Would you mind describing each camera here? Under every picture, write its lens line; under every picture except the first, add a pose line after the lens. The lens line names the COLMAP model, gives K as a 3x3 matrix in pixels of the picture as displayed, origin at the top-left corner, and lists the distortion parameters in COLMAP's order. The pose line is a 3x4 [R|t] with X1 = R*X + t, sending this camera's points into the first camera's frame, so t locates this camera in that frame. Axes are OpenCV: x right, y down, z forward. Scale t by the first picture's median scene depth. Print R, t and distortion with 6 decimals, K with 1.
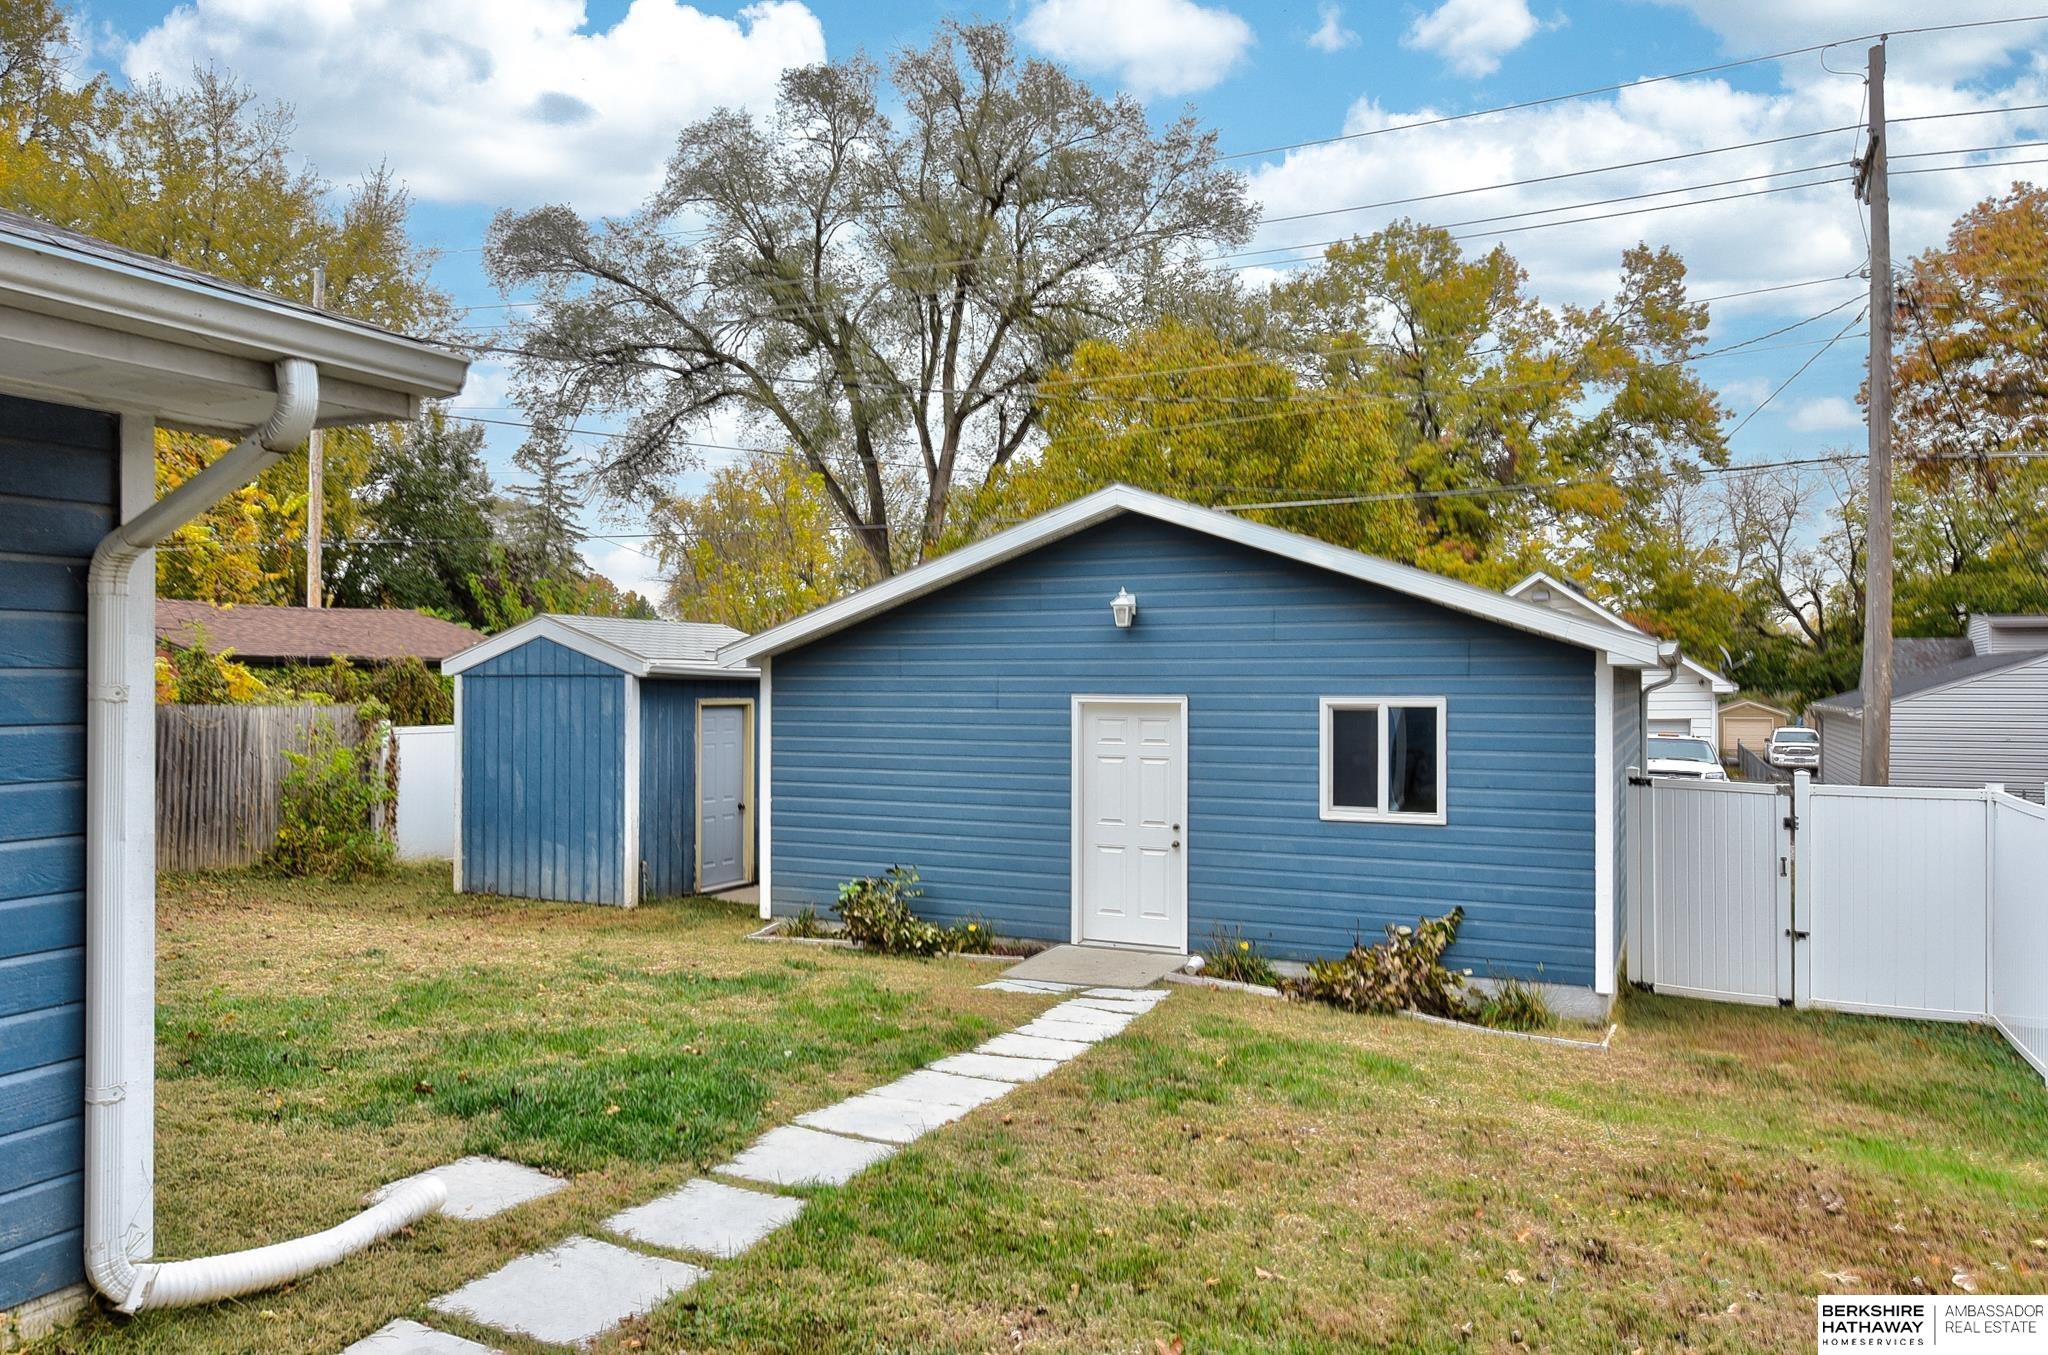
lens RADIAL K [[1421.0, 0, 992.3], [0, 1421.0, 675.9], [0, 0, 1]] dist [0.003777, -0.002656]
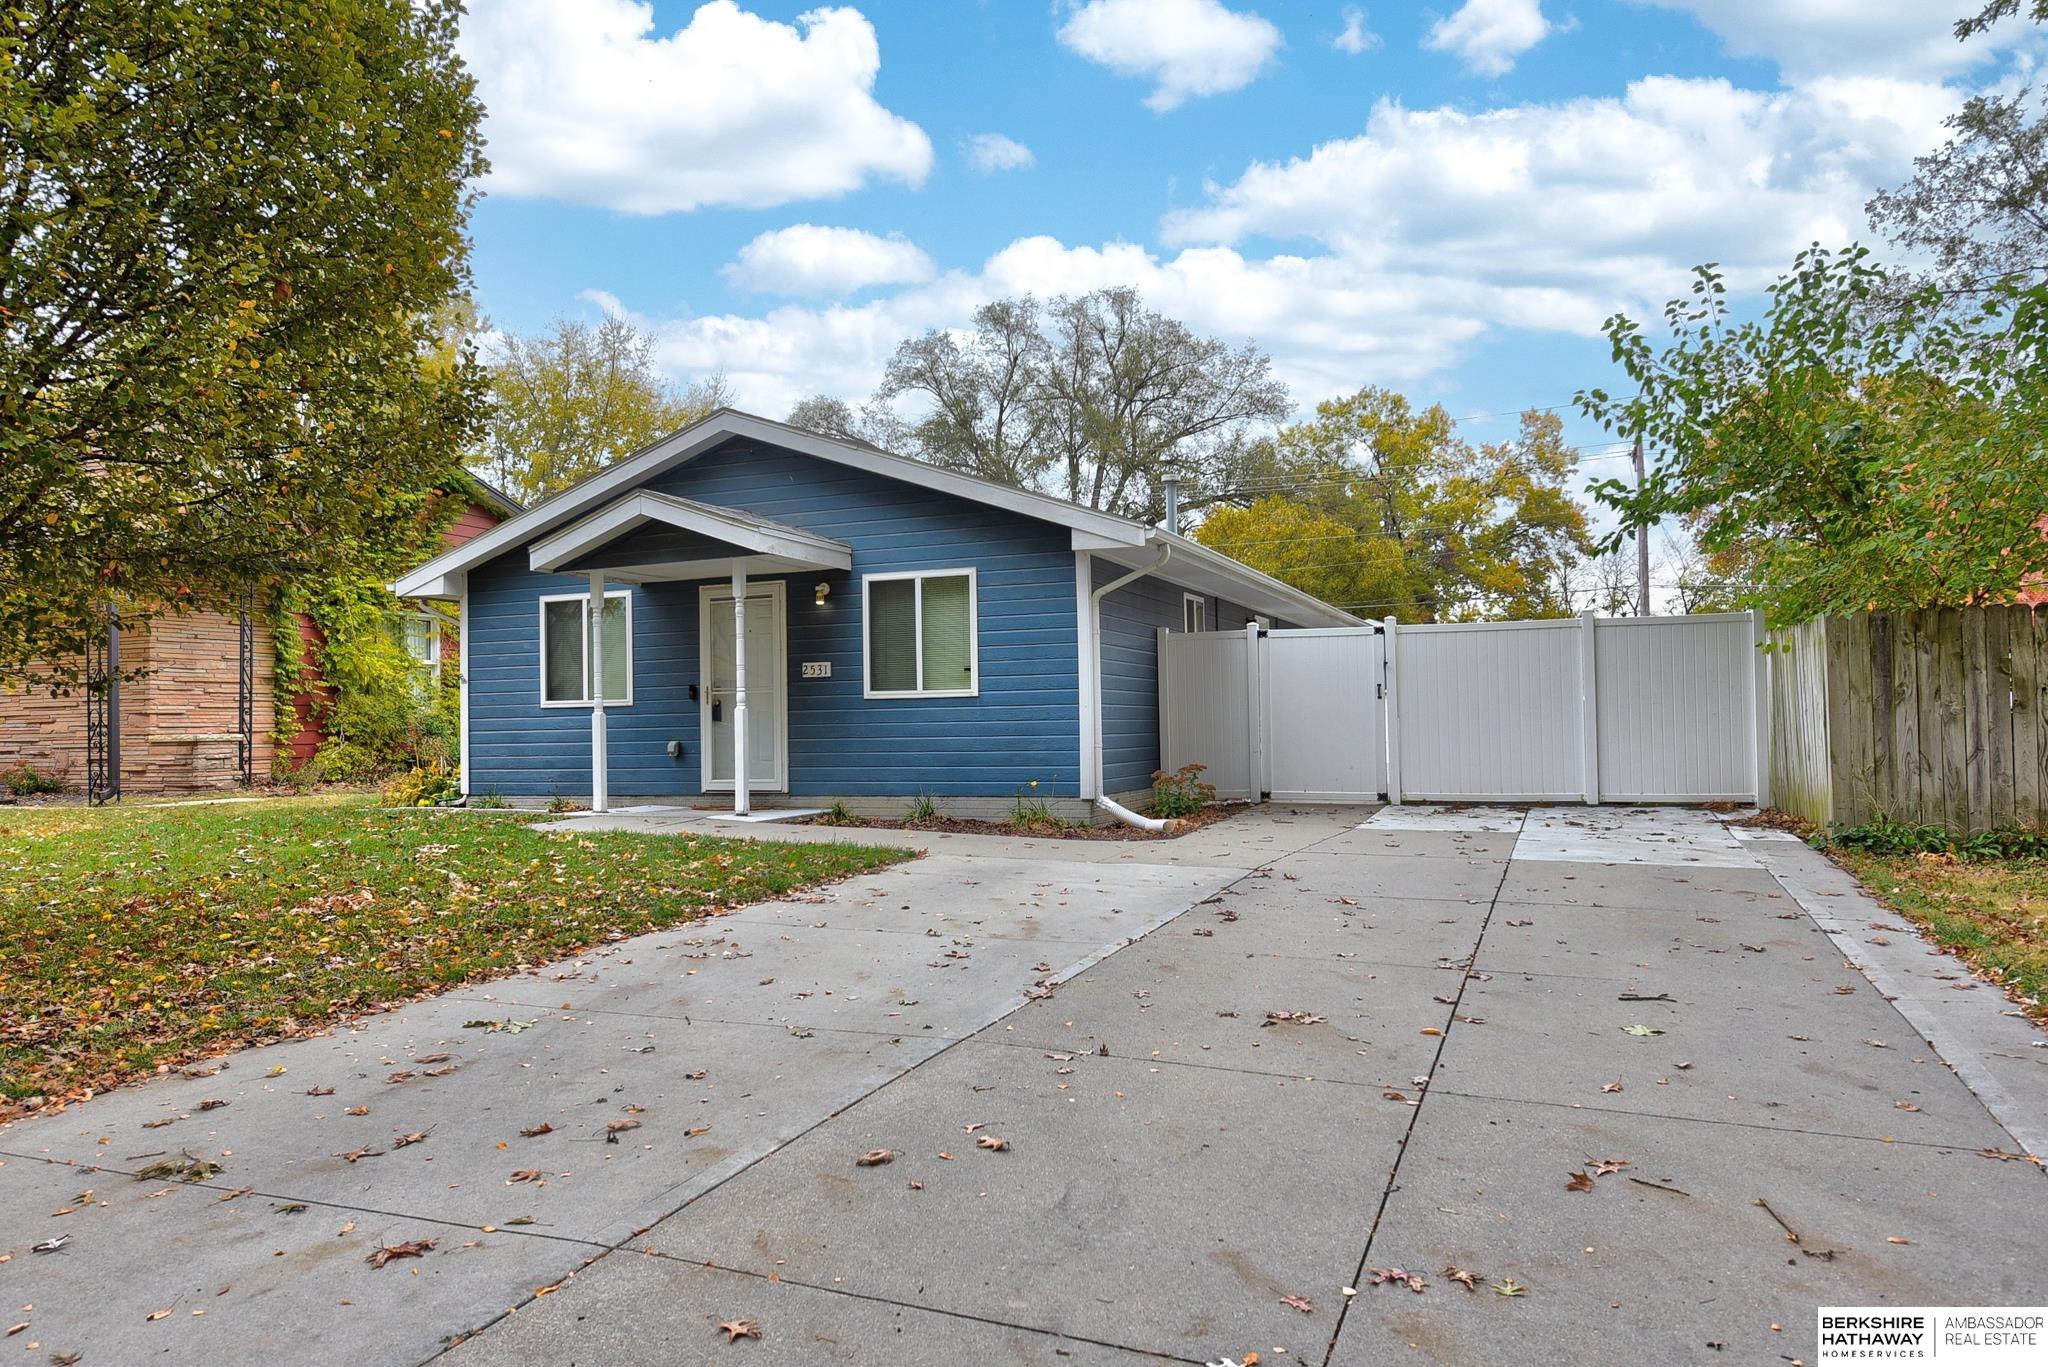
lens RADIAL K [[1379.6, 0, 1012.3], [0, 1379.6, 689.0], [0, 0, 1]] dist [0.006719, 0.000790]
pose [[0.997885, -0.015867, 0.063044, -0.207198], [0.017519, 0.999515, -0.025730, 0.018657], [-0.062605, 0.026780, 0.997679, -0.453359]]
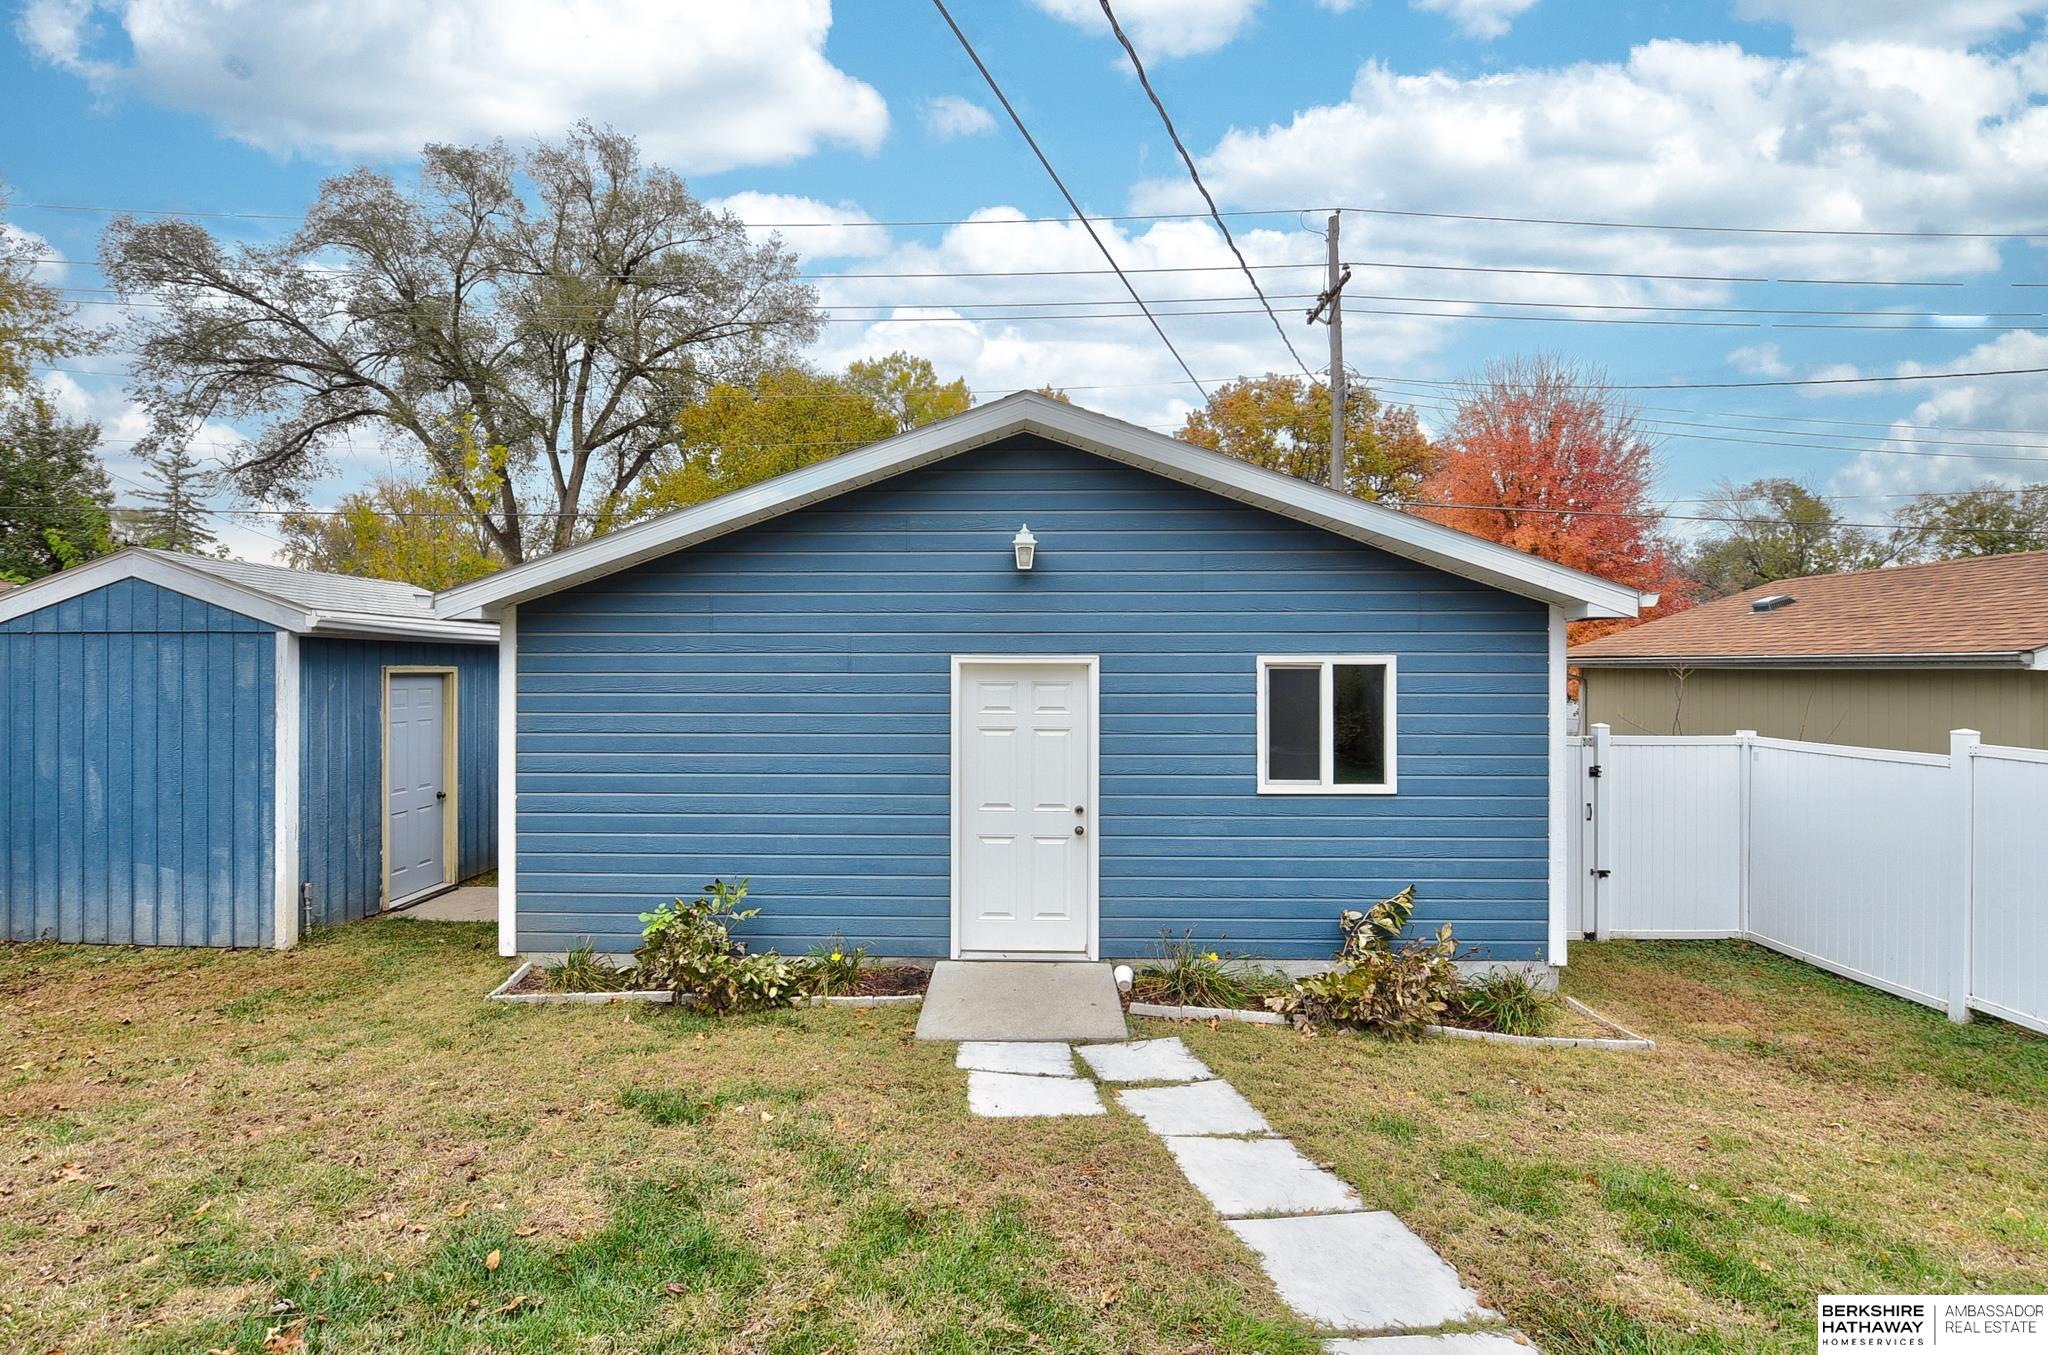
lens RADIAL K [[907.0, 0, 975.4], [0, 907.0, 659.4], [0, 0, 1]] dist [-0.009928, -0.003839]
pose [[0.911624, 0.001432, 0.411023, -0.036789], [-0.000420, 0.999997, -0.002553, 0.004433], [-0.411025, 0.002155, 0.911622, 0.130882]]
